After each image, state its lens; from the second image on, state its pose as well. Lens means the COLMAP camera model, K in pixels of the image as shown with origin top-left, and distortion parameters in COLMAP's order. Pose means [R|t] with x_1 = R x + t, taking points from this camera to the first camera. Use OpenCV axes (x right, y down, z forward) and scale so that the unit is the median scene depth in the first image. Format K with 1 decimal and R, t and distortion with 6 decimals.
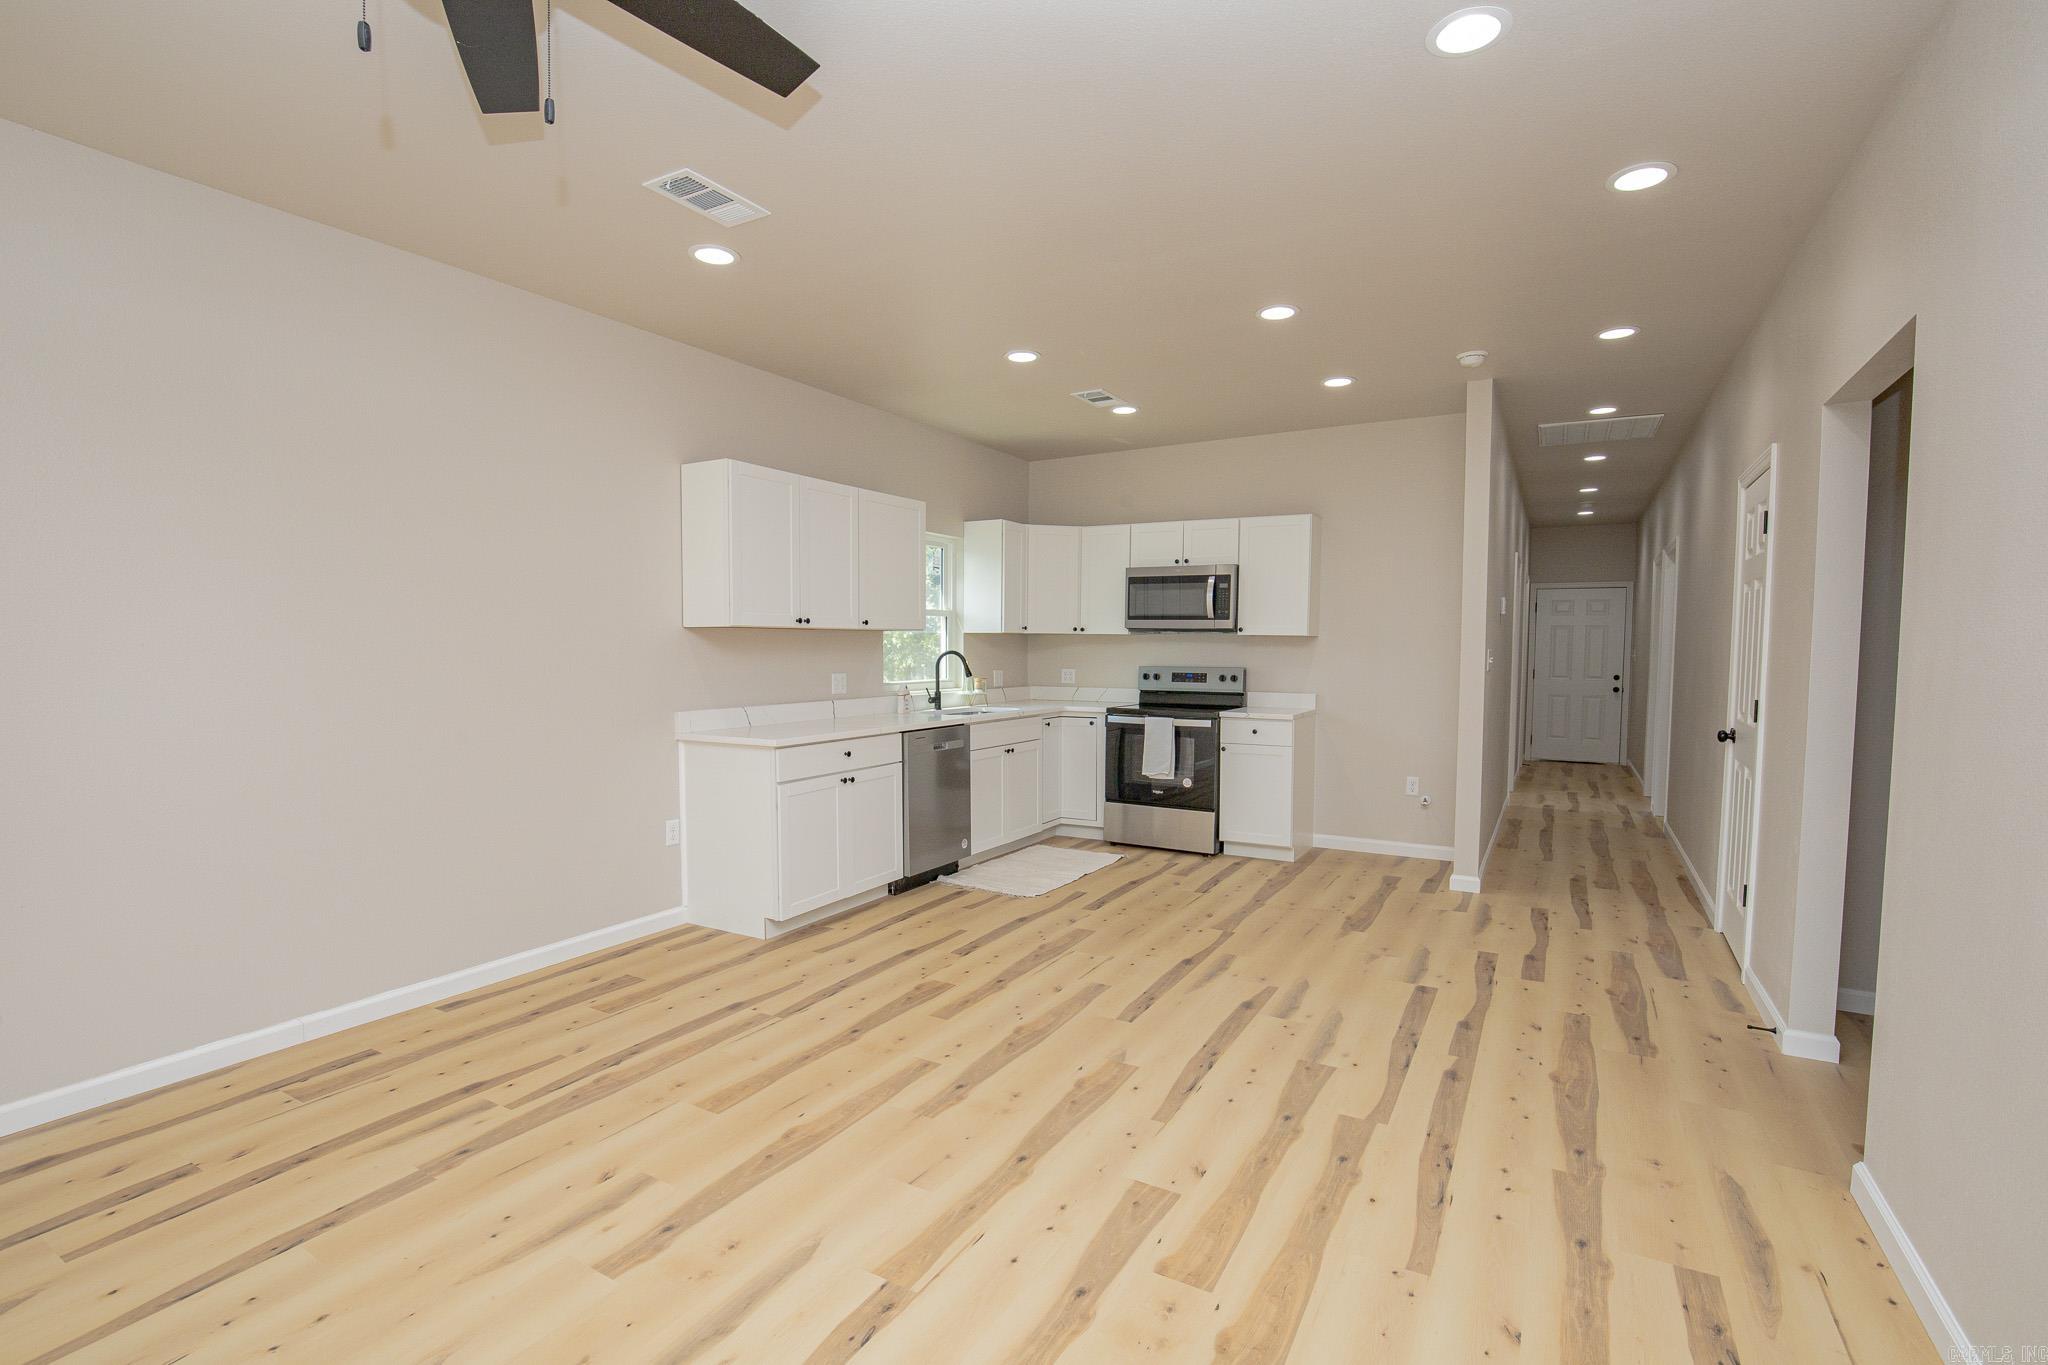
lens RADIAL K [[942.7, 0, 1011.8], [0, 942.7, 696.0], [0, 0, 1]] dist [-0.034876, 0.006538]
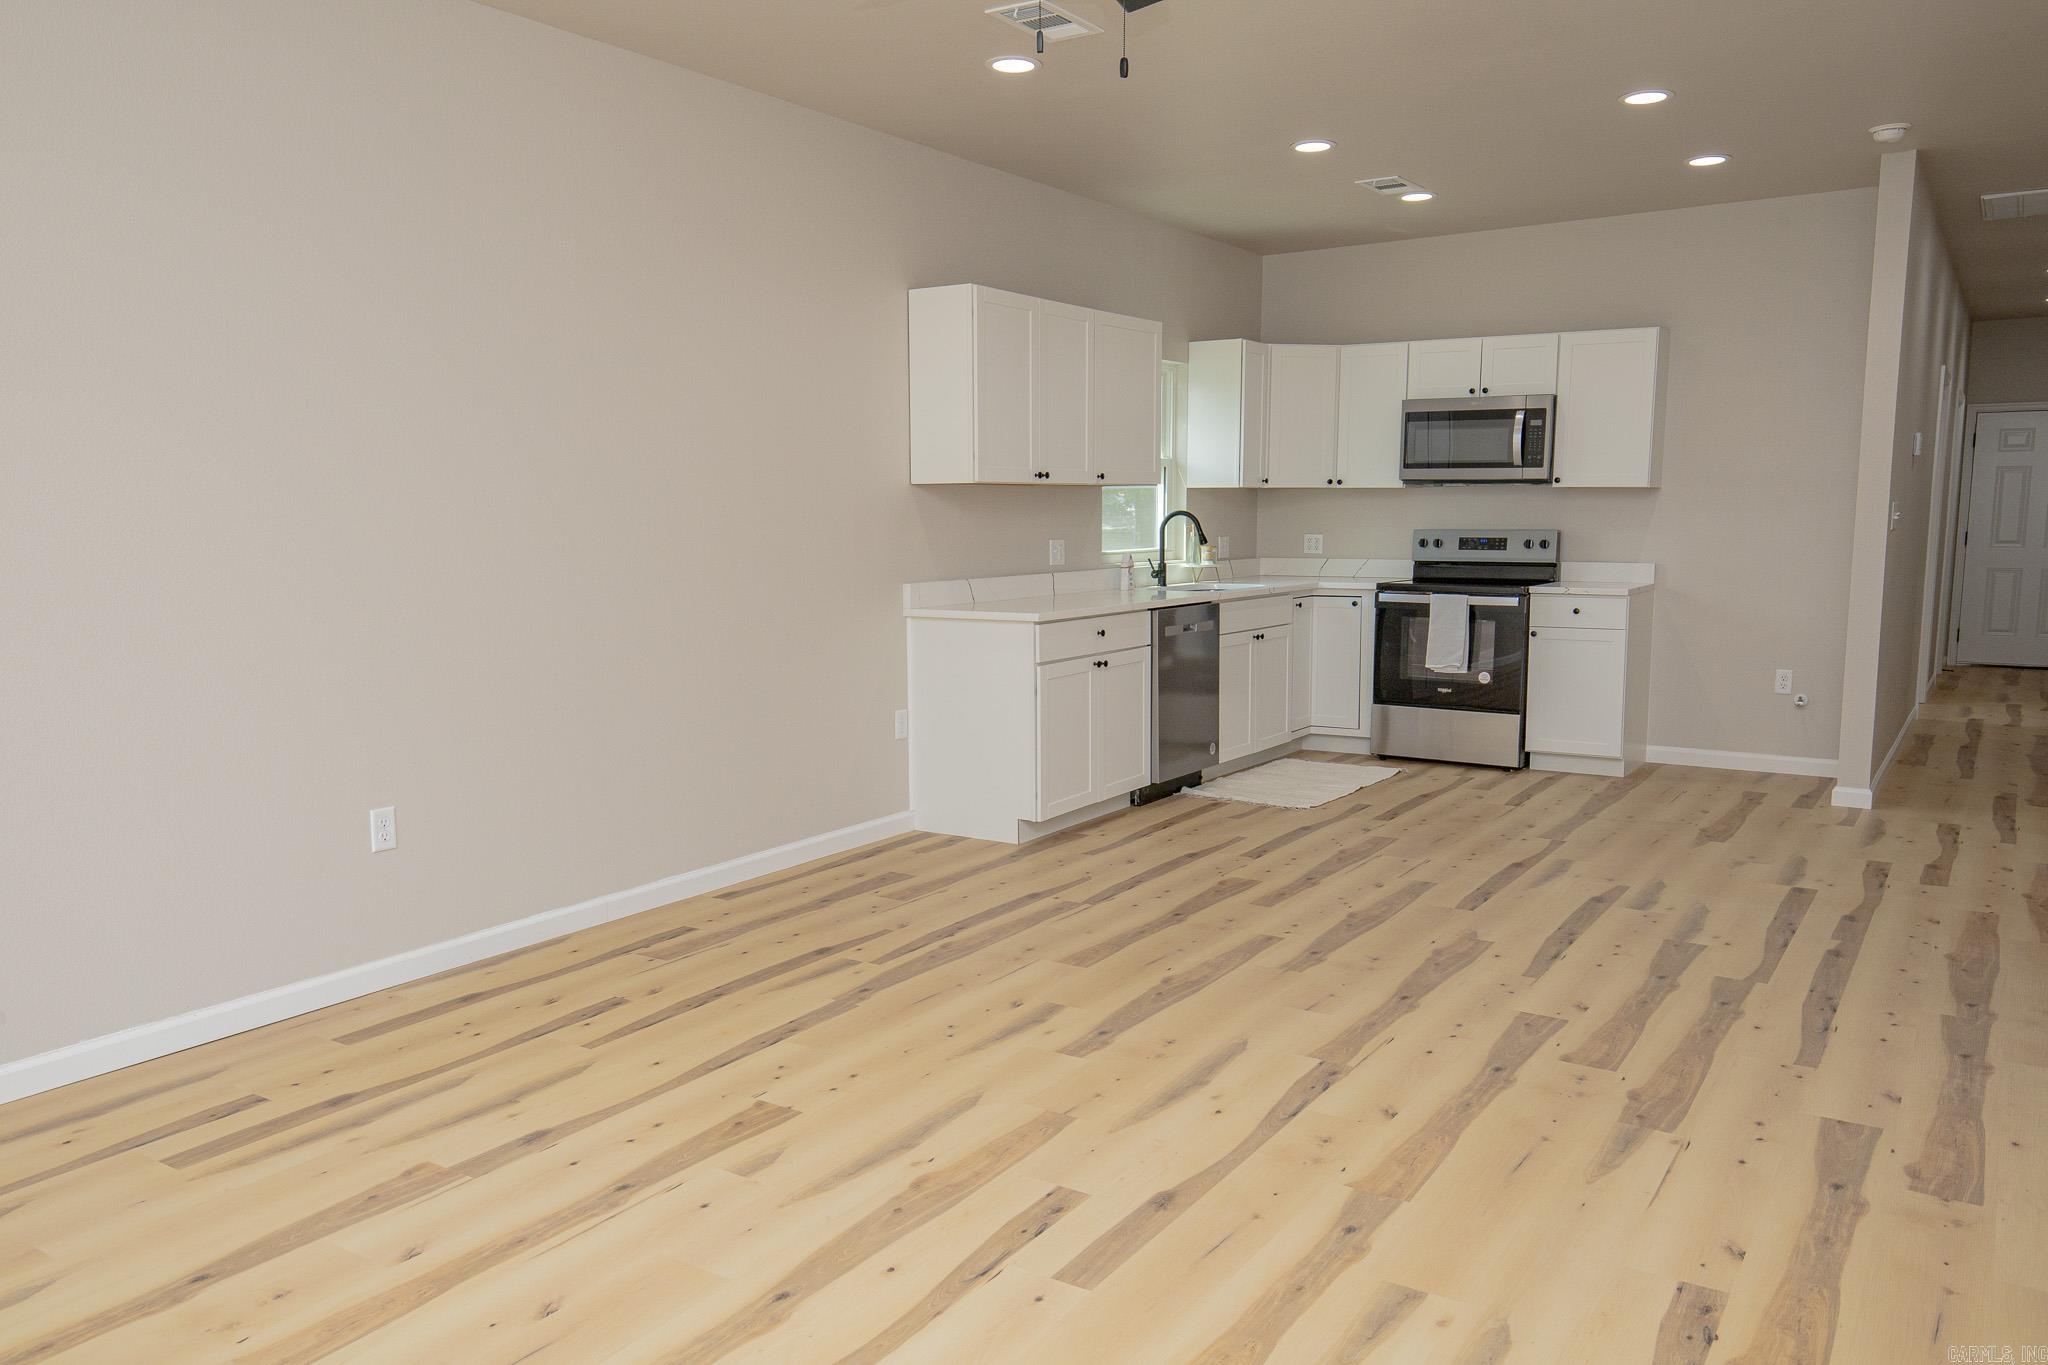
lens RADIAL K [[1498.7, 0, 1012.7], [0, 1498.7, 697.1], [0, 0, 1]] dist [0.007914, 0.007805]
pose [[0.998266, -0.000875, -0.058859, -0.175000], [0.005120, 0.997391, 0.072011, 0.021500], [0.058643, -0.072187, 0.995666, -0.355387]]
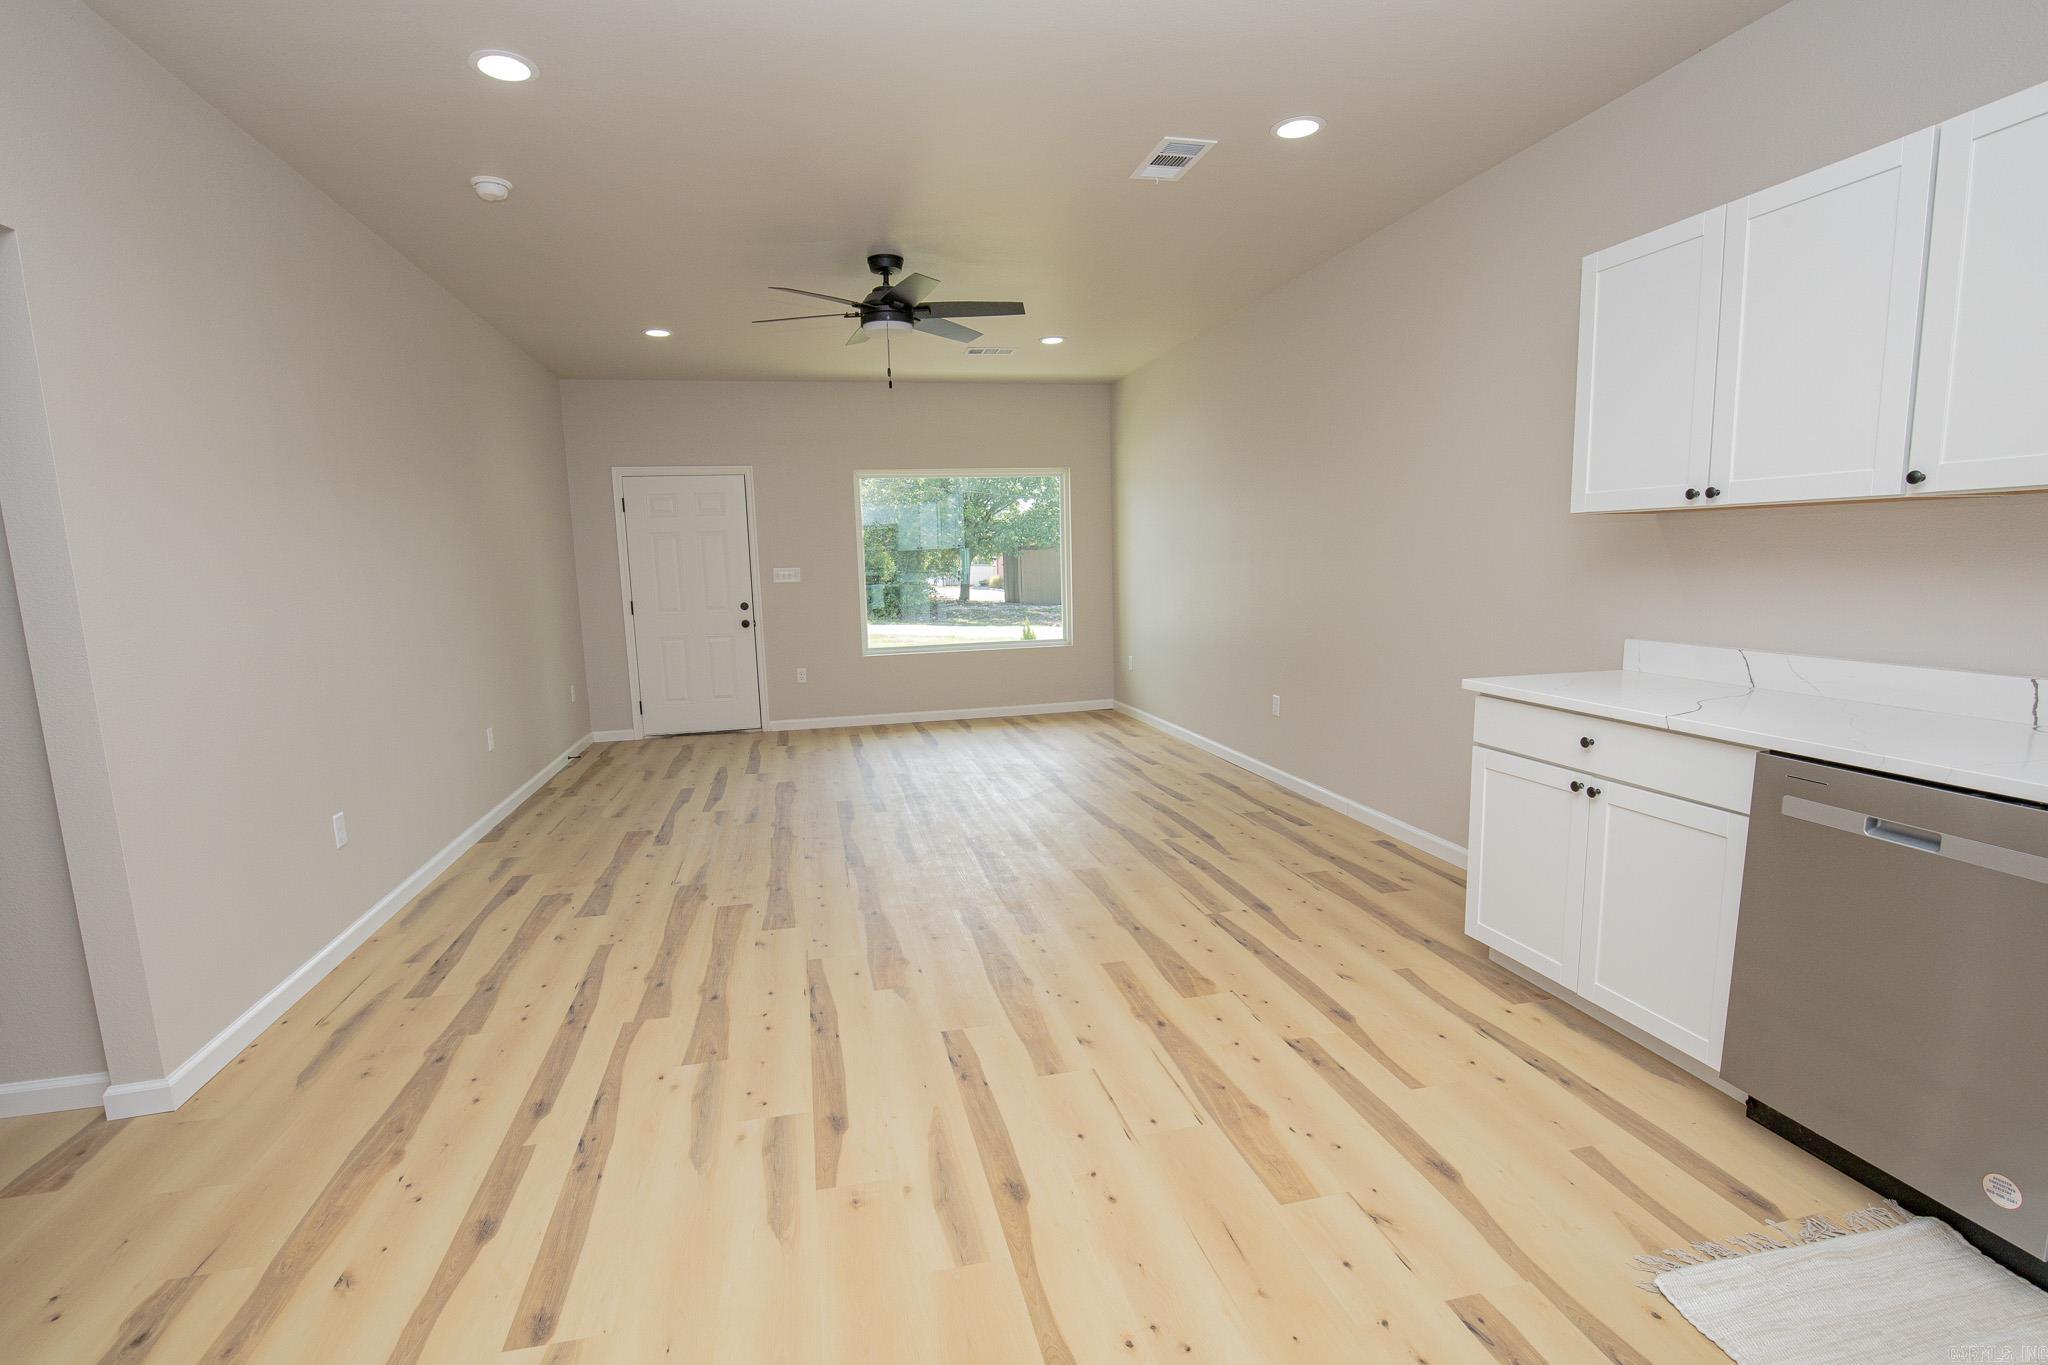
lens RADIAL K [[943.2, 0, 1005.8], [0, 943.2, 694.5], [0, 0, 1]] dist [-0.037380, 0.007696]
pose [[-0.731520, 0.115695, -0.671932, 0.434932], [-0.013069, 0.982938, 0.183472, -0.061030], [0.681694, 0.142994, -0.717527, 1.154179]]
